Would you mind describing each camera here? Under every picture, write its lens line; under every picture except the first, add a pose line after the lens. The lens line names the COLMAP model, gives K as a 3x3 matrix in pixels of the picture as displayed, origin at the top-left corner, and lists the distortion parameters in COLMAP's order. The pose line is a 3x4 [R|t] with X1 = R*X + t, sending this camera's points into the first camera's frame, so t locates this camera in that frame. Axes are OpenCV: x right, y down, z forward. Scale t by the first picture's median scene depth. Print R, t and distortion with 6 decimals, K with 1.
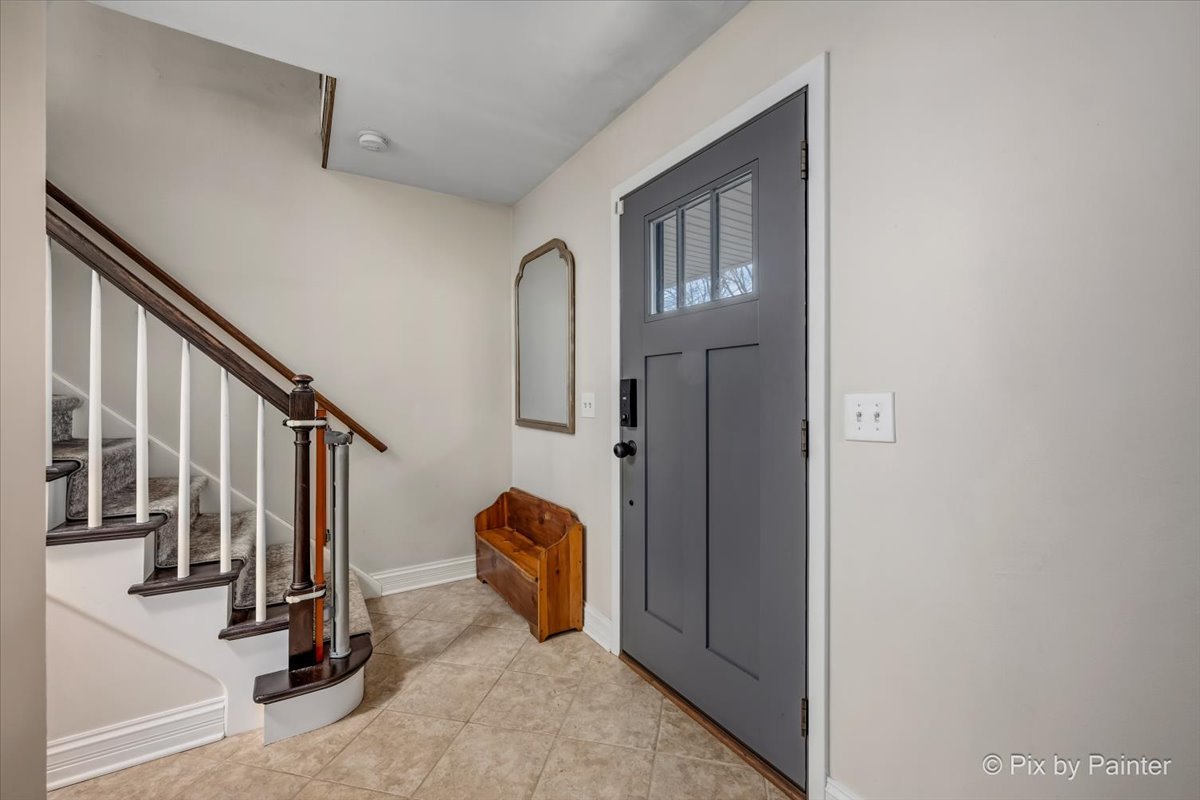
lens RADIAL K [[480.9, 0, 598.9], [0, 480.9, 395.3], [0, 0, 1]] dist [-0.000443, 0.000036]
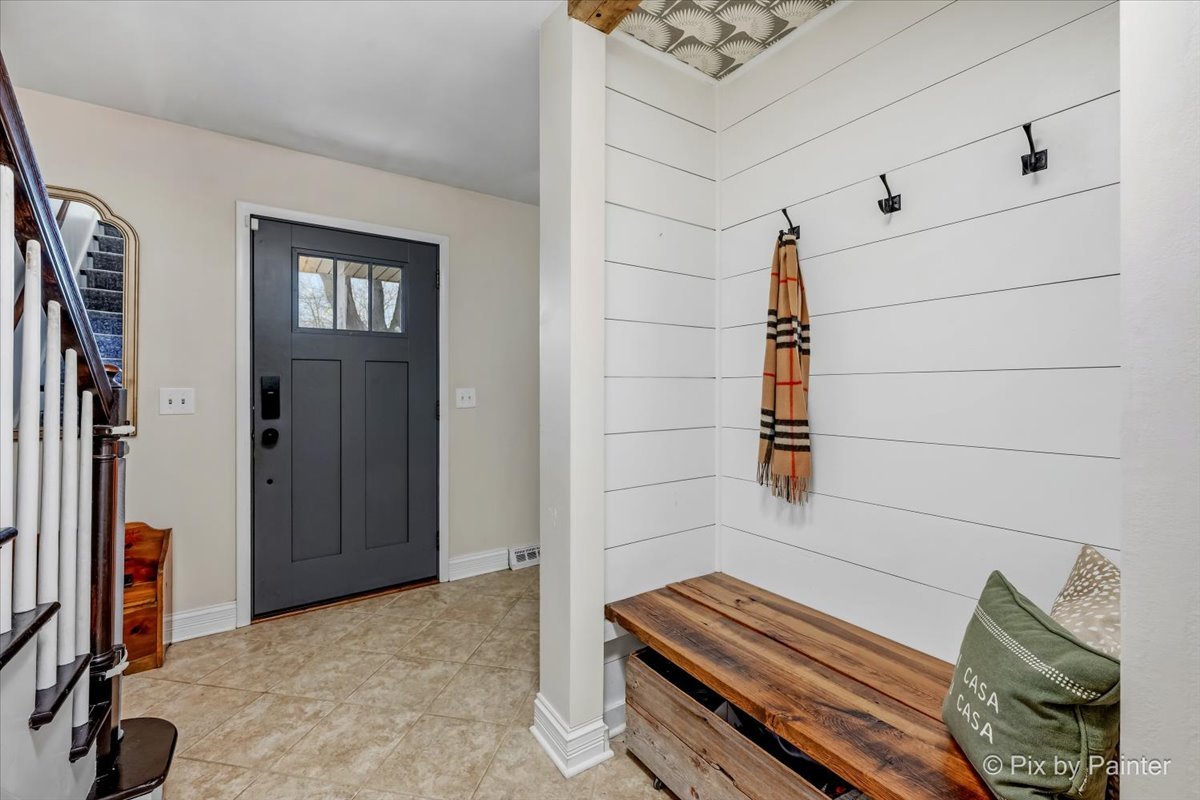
lens RADIAL K [[480.9, 0, 598.9], [0, 480.9, 395.3], [0, 0, 1]] dist [-0.000443, 0.000036]
pose [[-0.030182, -0.017940, 0.999383, -1.276861], [0.001854, 0.999836, 0.018004, -0.008353], [-0.999543, 0.002397, -0.030144, 0.259483]]
